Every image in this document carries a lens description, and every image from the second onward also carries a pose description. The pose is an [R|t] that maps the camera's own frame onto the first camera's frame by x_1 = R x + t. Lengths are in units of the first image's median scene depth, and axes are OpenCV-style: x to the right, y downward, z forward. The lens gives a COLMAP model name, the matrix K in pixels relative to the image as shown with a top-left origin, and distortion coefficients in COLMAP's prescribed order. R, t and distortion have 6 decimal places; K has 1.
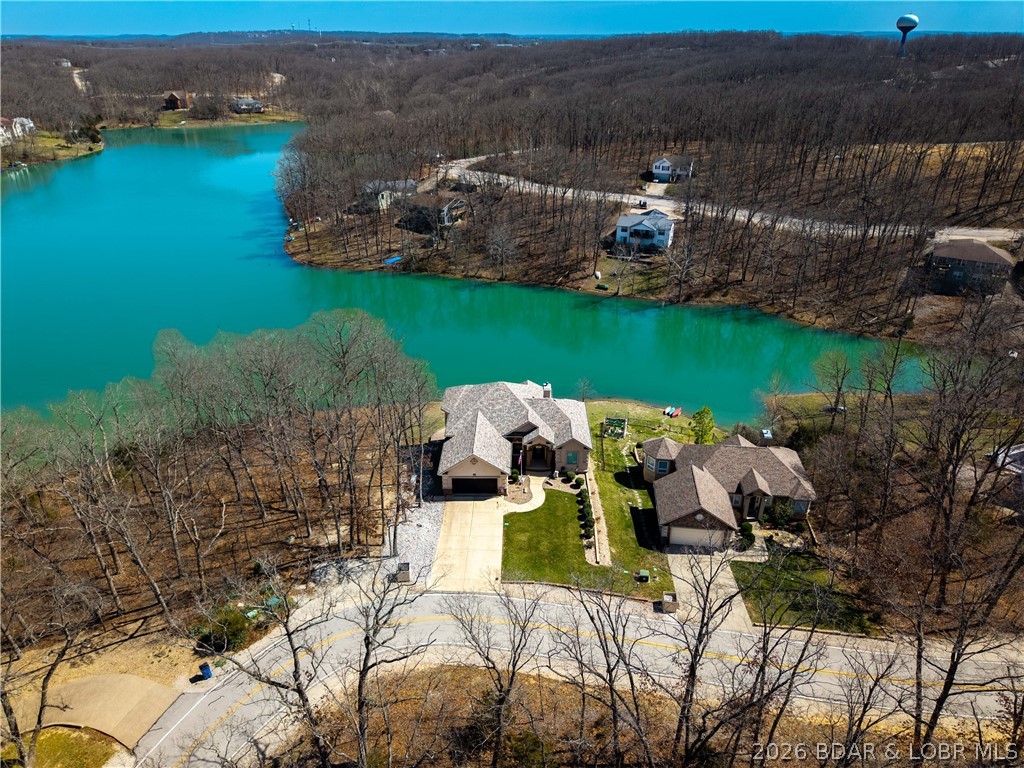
lens RADIAL K [[697.5, 0, 508.2], [0, 697.5, 386.7], [0, 0, 1]] dist [0.014847, -0.016355]
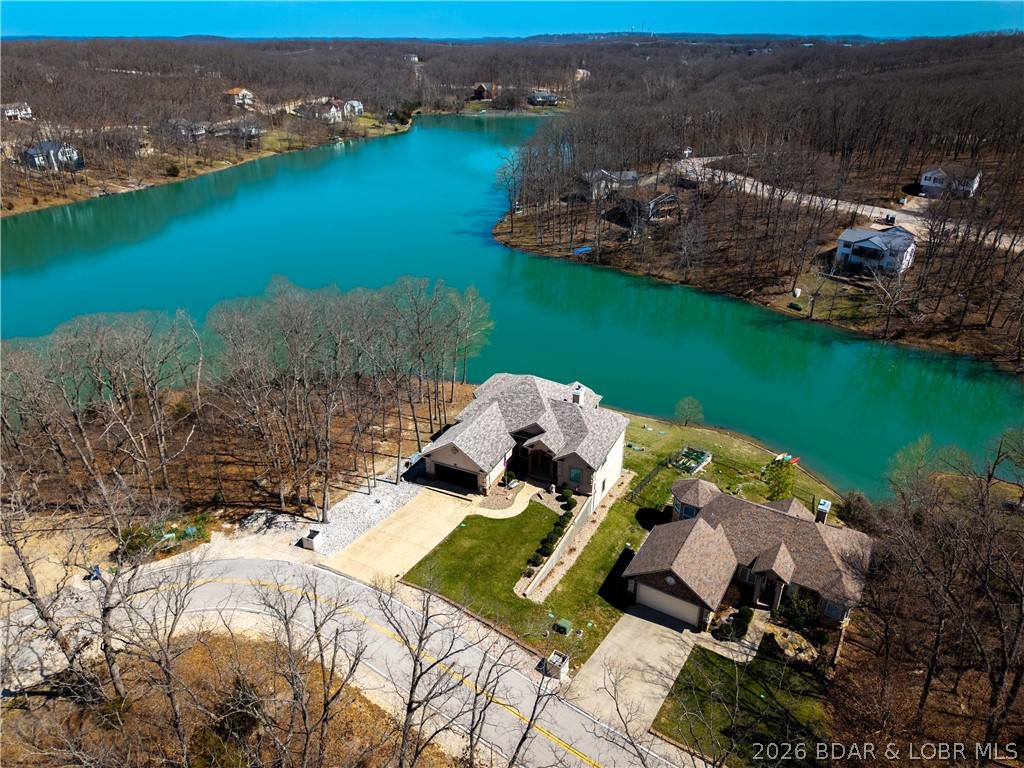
lens RADIAL K [[697.5, 0, 504.3], [0, 697.5, 378.4], [0, 0, 1]] dist [0.014847, -0.016355]
pose [[0.904312, 0.186915, -0.383773, 0.158371], [-0.191961, 0.981071, 0.025496, -0.010185], [0.381274, 0.050613, 0.923075, 0.077772]]
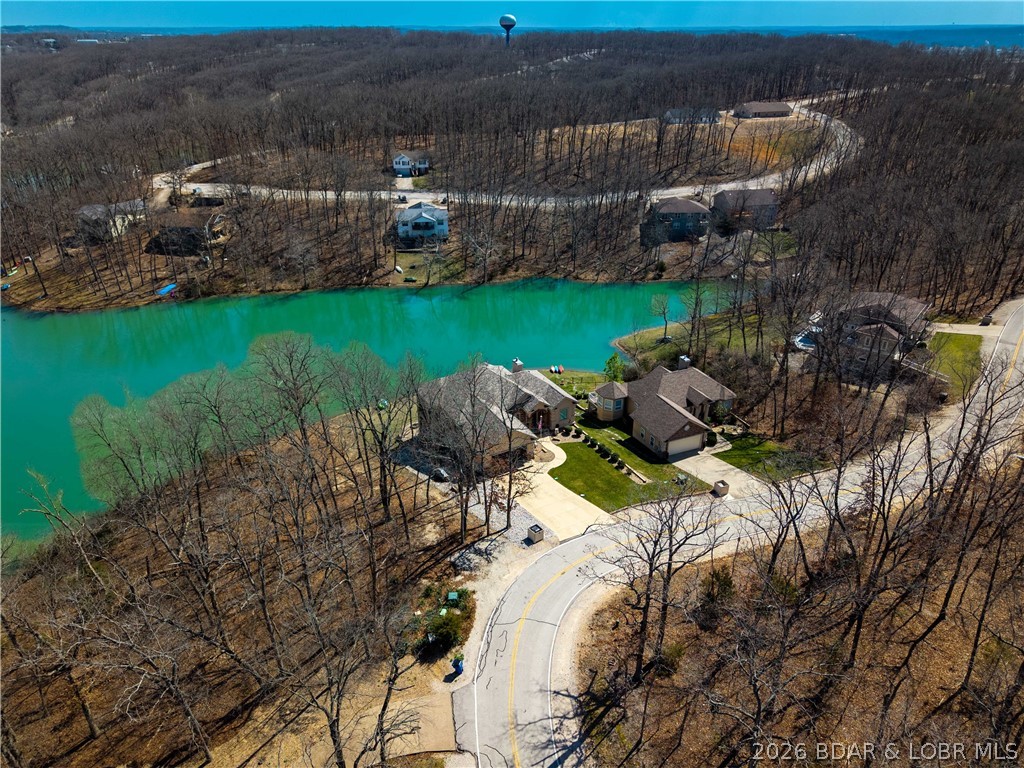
lens RADIAL K [[697.5, 0, 518.9], [0, 697.5, 389.2], [0, 0, 1]] dist [0.014847, -0.016355]
pose [[0.859872, -0.230199, 0.455662, -0.240509], [0.225383, 0.972048, 0.065761, -0.015227], [-0.458064, 0.046153, 0.887720, 0.002296]]
